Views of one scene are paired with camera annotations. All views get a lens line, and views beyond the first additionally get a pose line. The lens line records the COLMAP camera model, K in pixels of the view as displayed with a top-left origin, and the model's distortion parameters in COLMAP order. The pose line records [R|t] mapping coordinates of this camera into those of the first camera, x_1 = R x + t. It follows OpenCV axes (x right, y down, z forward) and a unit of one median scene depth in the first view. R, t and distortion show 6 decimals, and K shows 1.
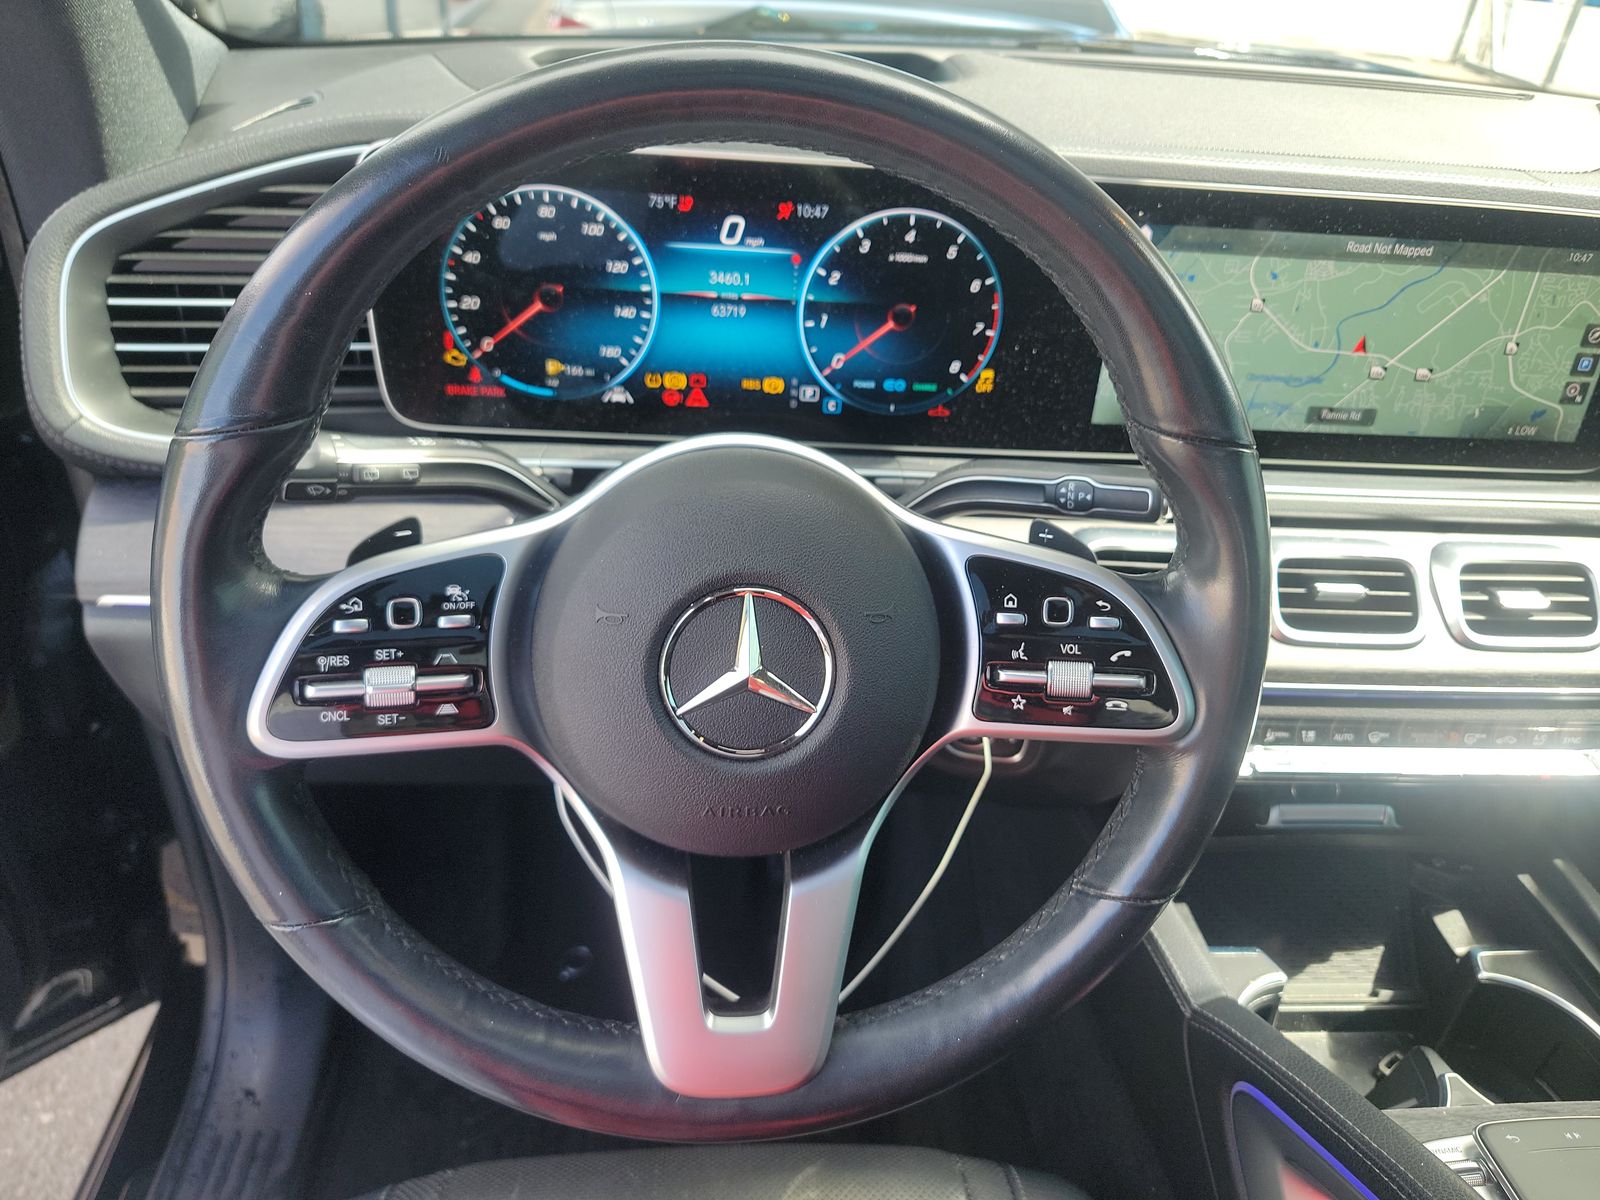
lens RADIAL K [[1120.9, 0, 801.9], [0, 1120.9, 570.9], [0, 0, 1]] dist [0.036989, -0.037922]
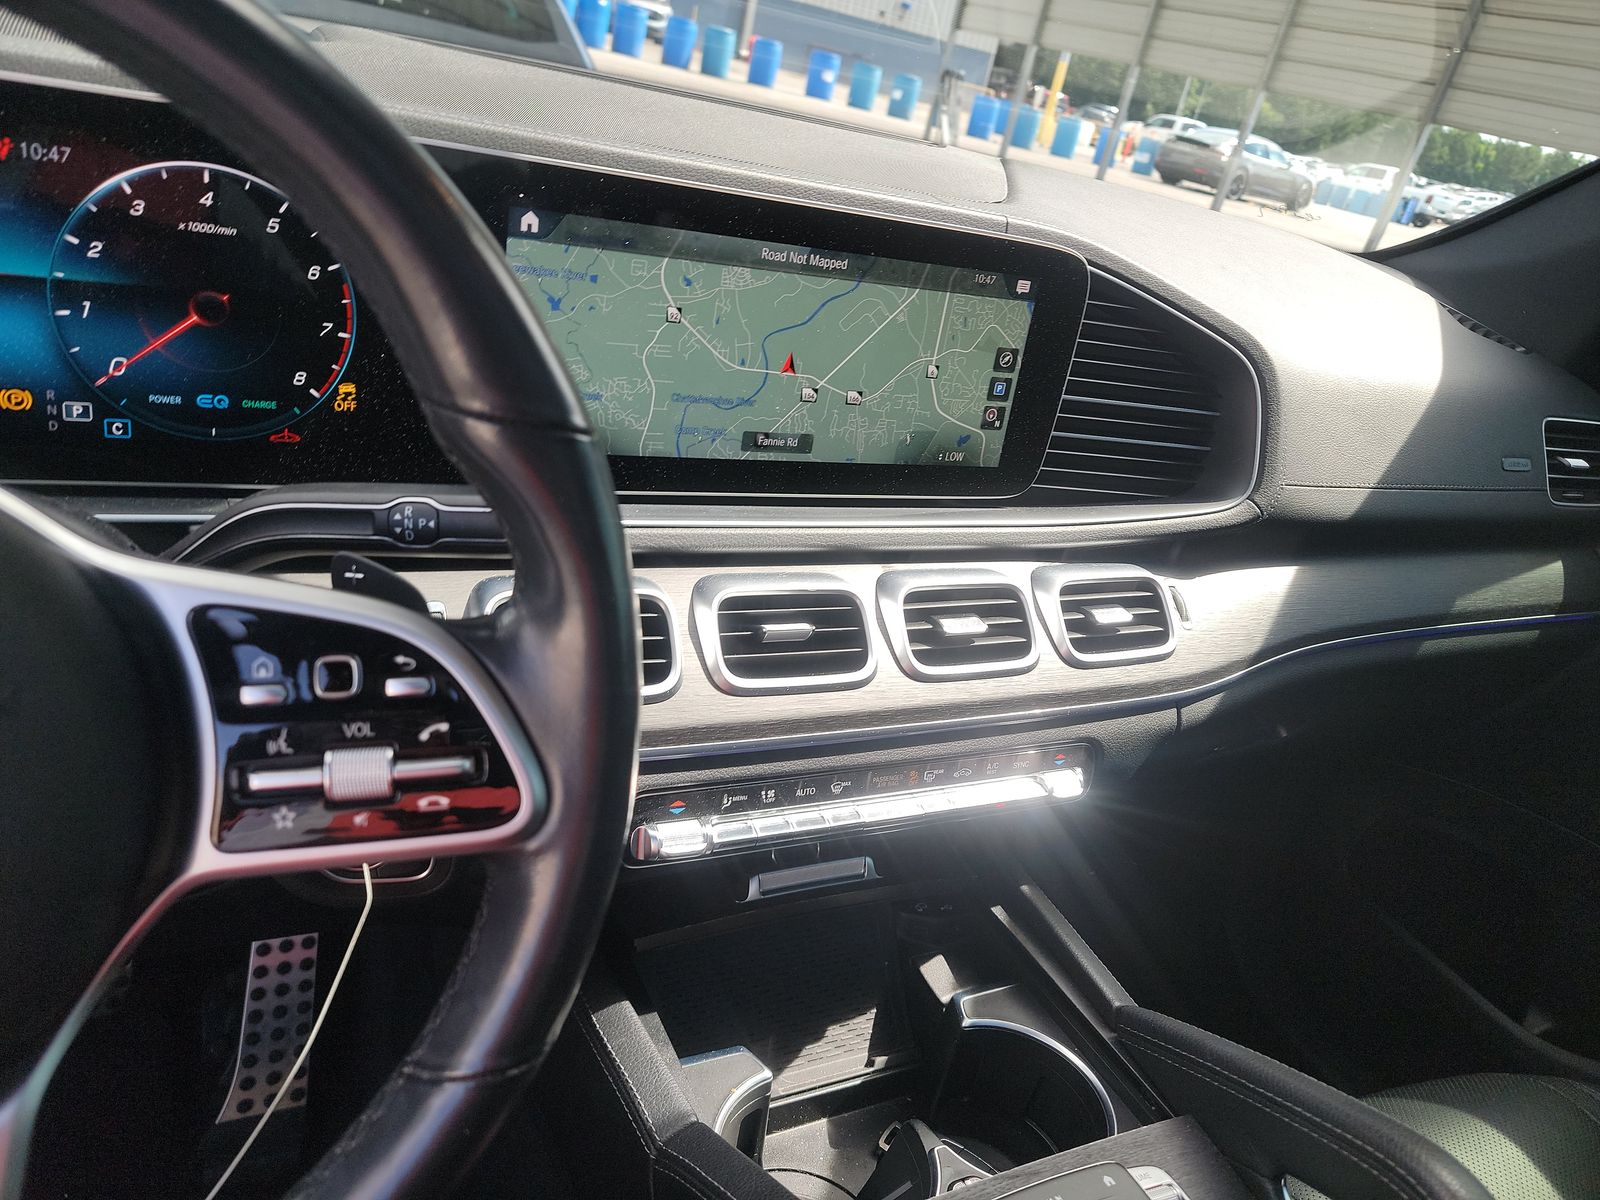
lens RADIAL K [[1105.6, 0, 800.0], [0, 1105.6, 600.0], [0, 0, 1]] dist [0.043292, -0.053598]
pose [[0.925051, -0.064960, 0.374248, 0.157751], [0.083181, 0.995997, -0.032722, 0.023298], [-0.370624, 0.061400, 0.926751, 0.175193]]
